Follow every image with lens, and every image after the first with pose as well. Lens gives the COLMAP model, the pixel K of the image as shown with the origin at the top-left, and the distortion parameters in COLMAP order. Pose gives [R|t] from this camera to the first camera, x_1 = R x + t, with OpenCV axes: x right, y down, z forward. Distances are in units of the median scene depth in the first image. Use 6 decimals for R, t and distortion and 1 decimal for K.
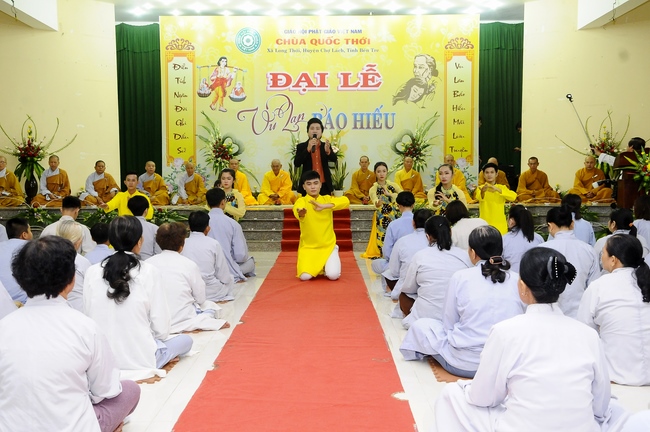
lens RADIAL K [[730.5, 0, 322.8], [0, 730.5, 218.7], [0, 0, 1]] dist [0.048145, 0.000000]
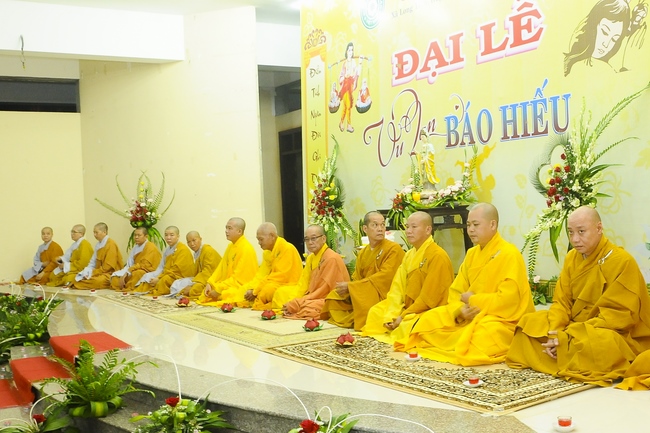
lens RADIAL K [[769.8, 0, 324.8], [0, 769.8, 214.8], [0, 0, 1]] dist [-0.142731, 0.000000]
pose [[0.517509, -0.014936, -0.855548, 0.393043], [-0.006152, 0.999757, -0.021174, -0.065546], [0.855656, 0.016221, 0.517291, 0.659589]]
